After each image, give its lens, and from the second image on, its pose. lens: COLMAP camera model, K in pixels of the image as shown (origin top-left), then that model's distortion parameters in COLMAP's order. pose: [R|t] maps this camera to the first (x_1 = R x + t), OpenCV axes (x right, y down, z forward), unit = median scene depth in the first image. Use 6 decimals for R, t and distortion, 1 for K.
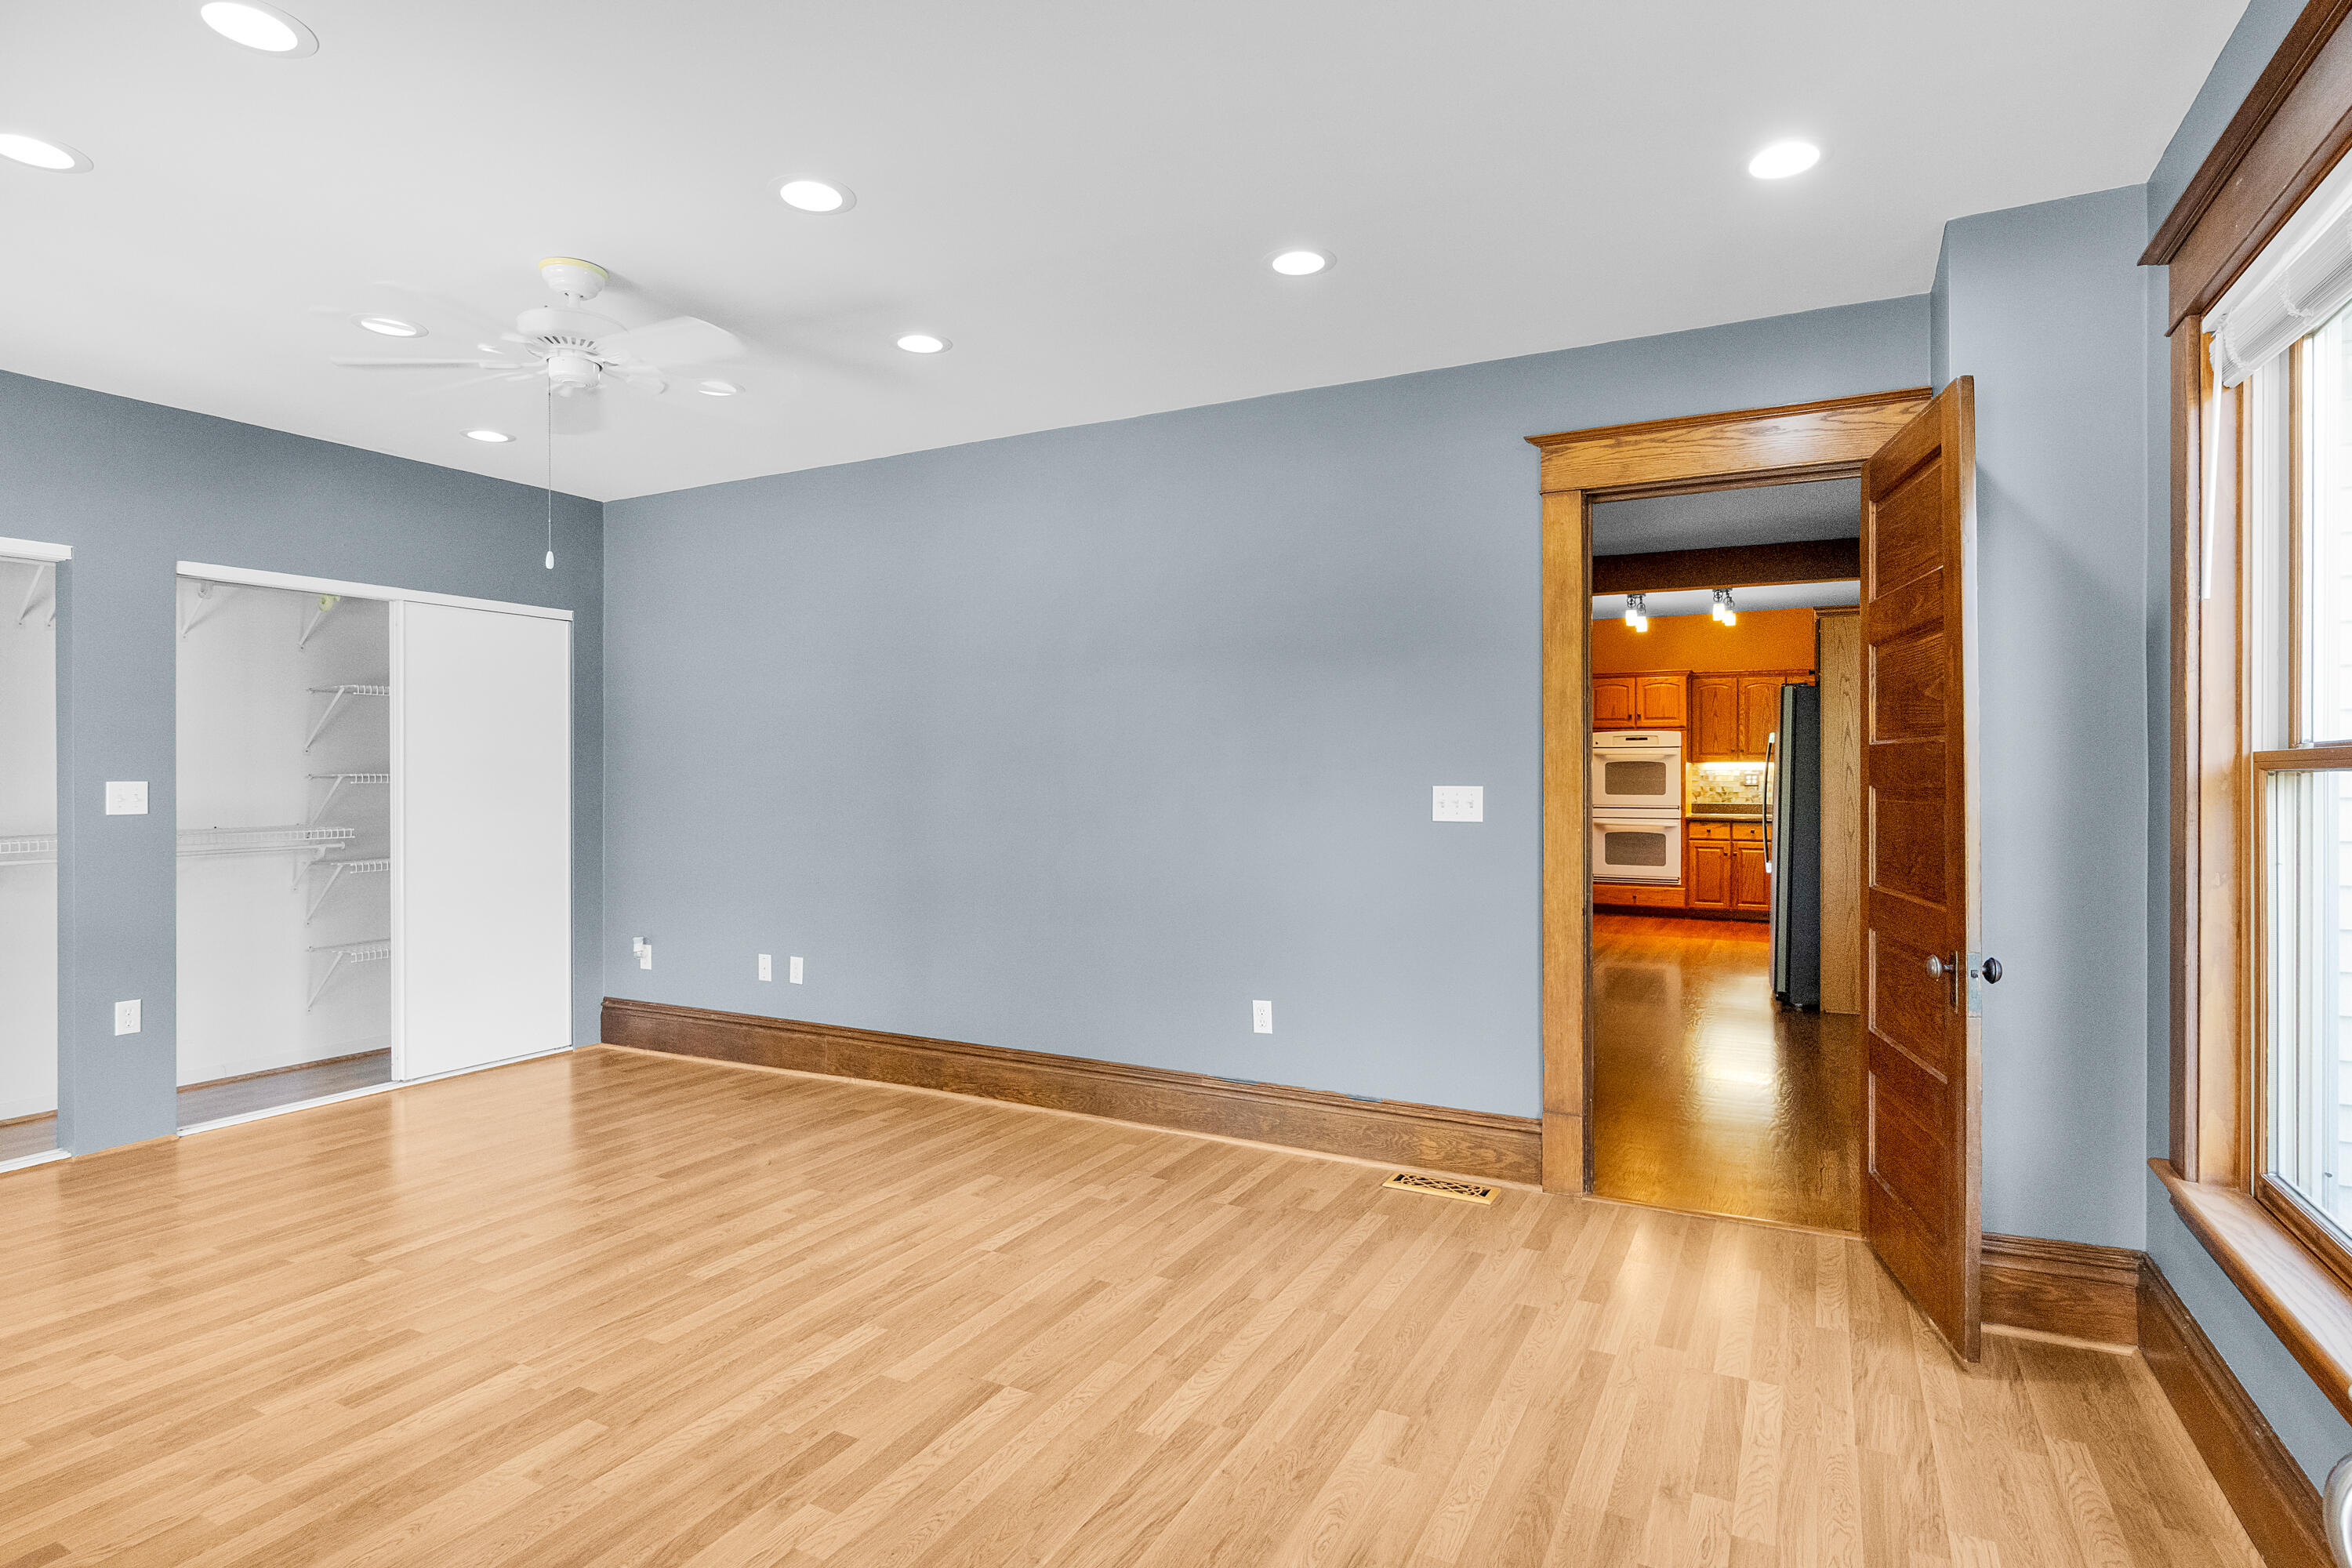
lens RADIAL K [[1231.5, 0, 1176.0], [0, 1231.5, 784.0], [0, 0, 1]] dist [-0.004156, -0.000776]
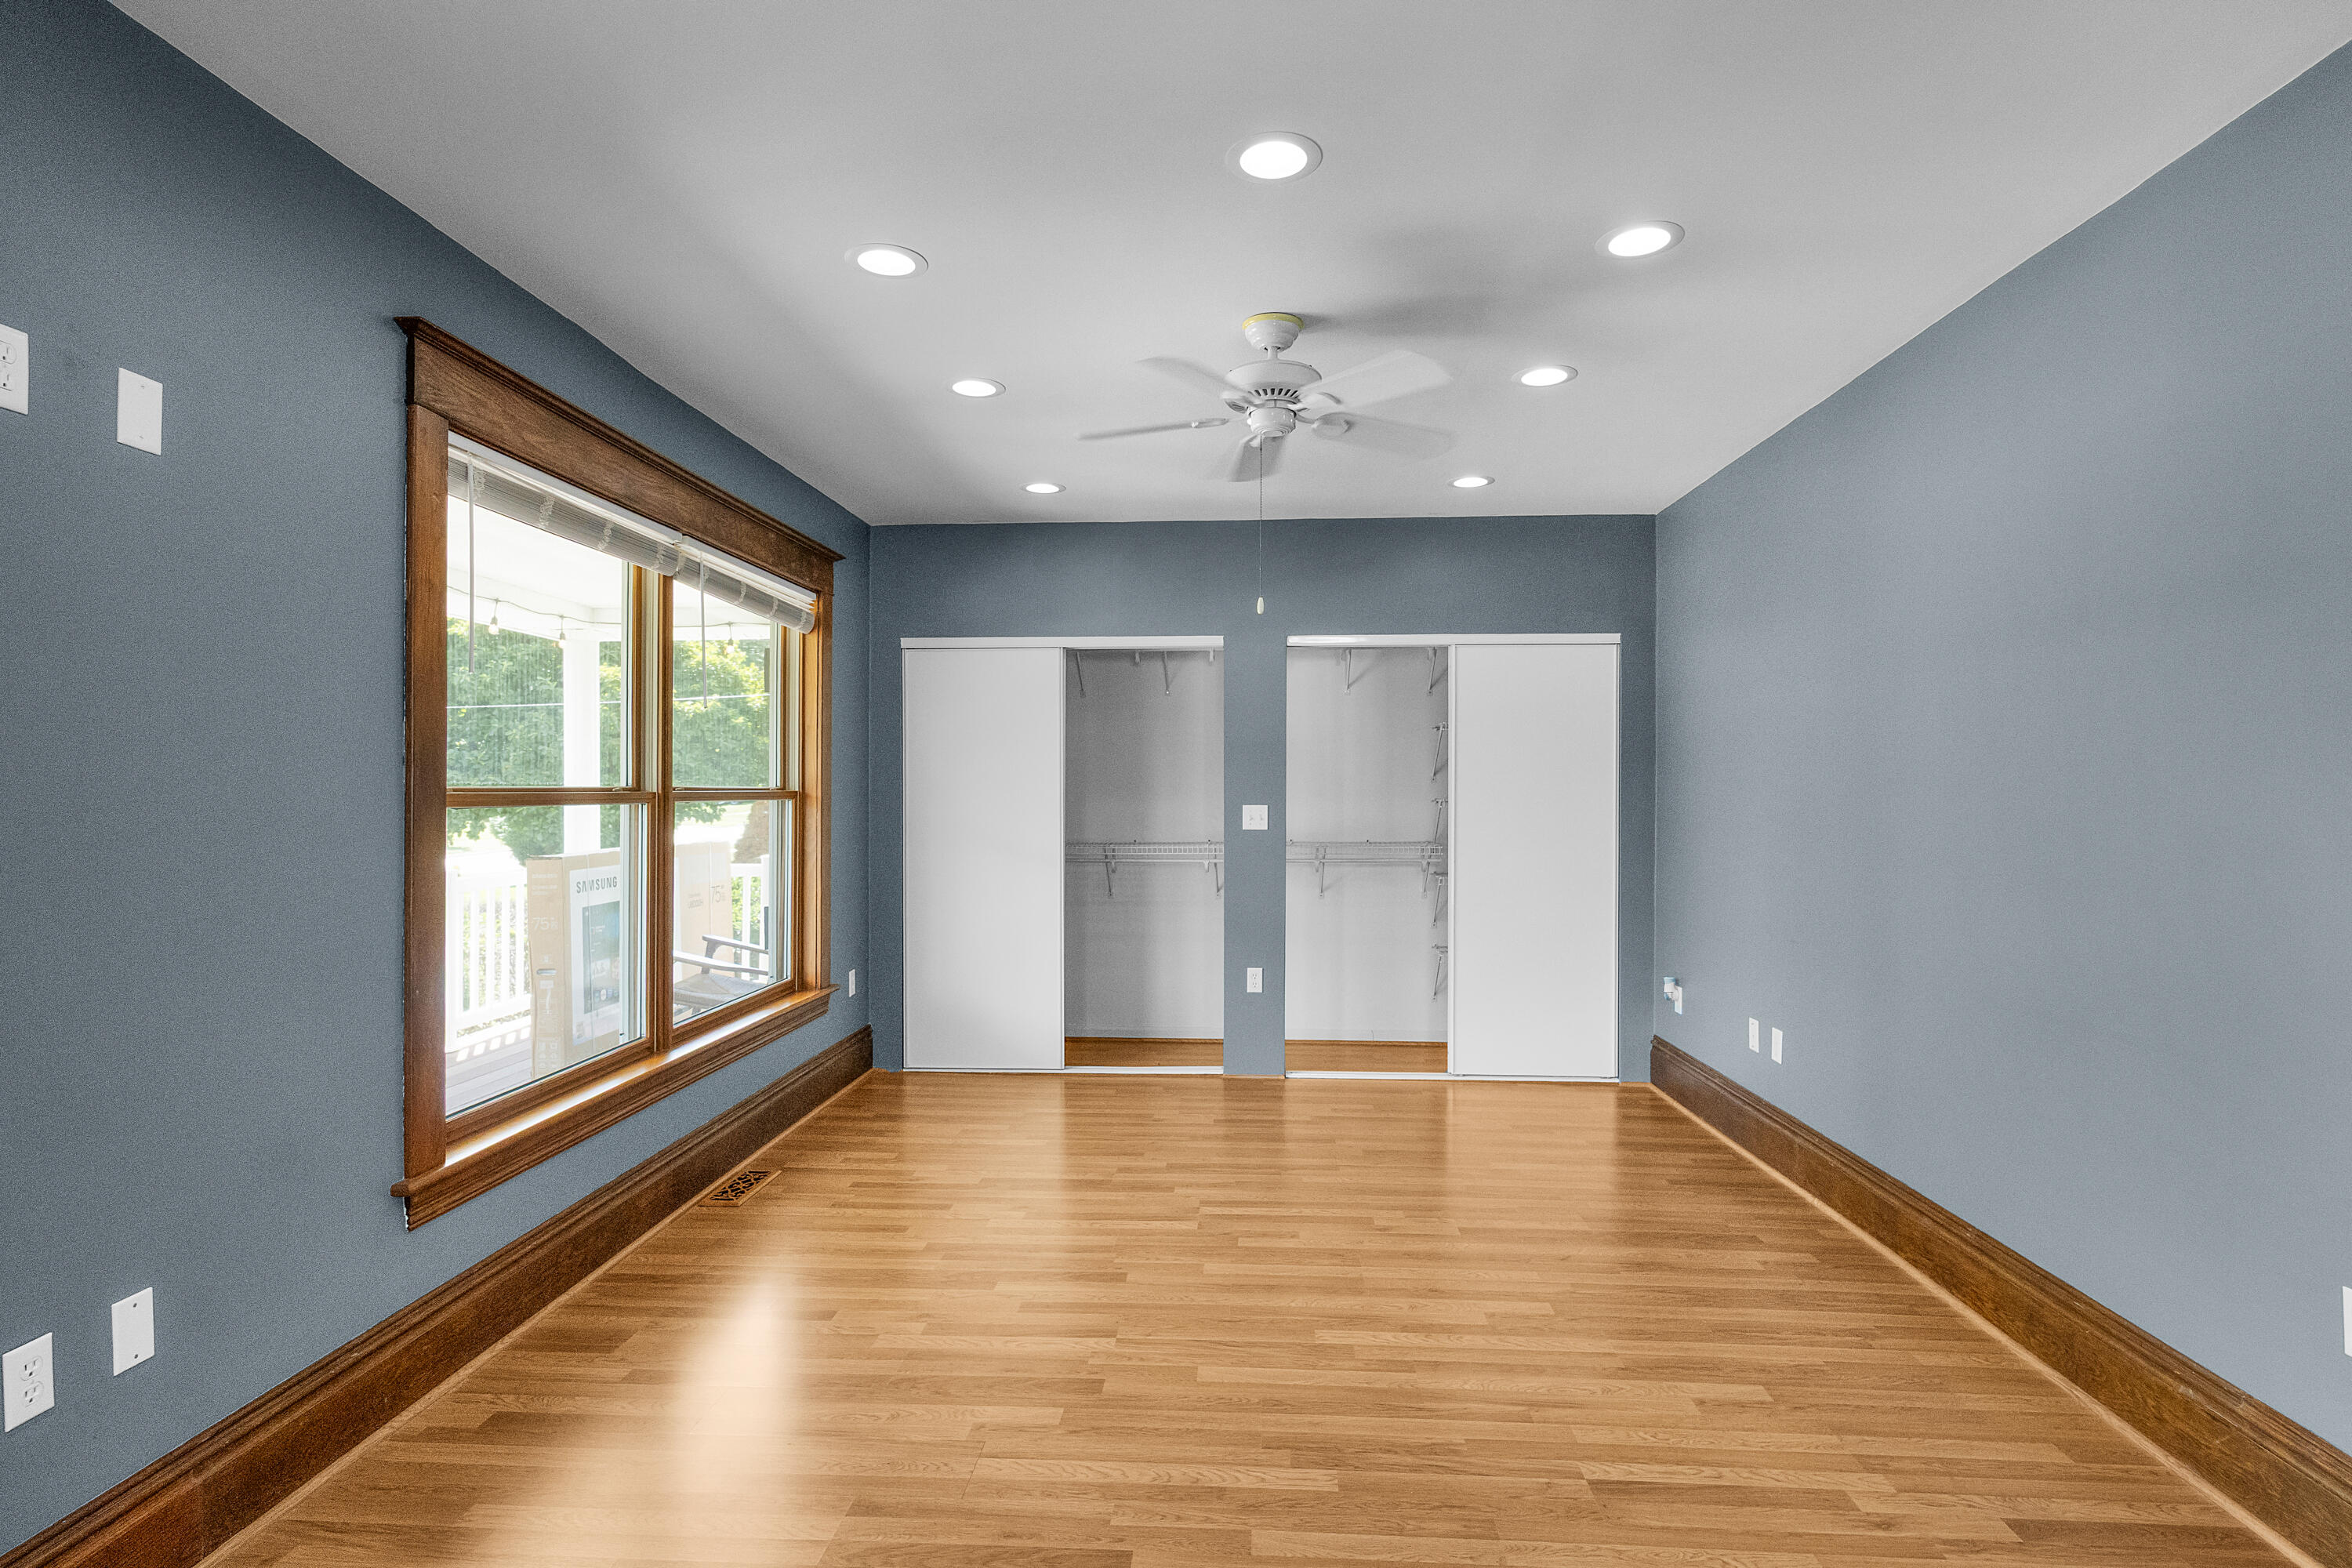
lens RADIAL K [[1186.7, 0, 1172.0], [0, 1186.7, 796.5], [0, 0, 1]] dist [-0.004815, -0.001658]
pose [[0.401755, 0.005738, -0.915729, 0.290797], [-0.007390, 0.999968, 0.003023, -0.014430], [0.915717, 0.005553, 0.401785, 0.378618]]
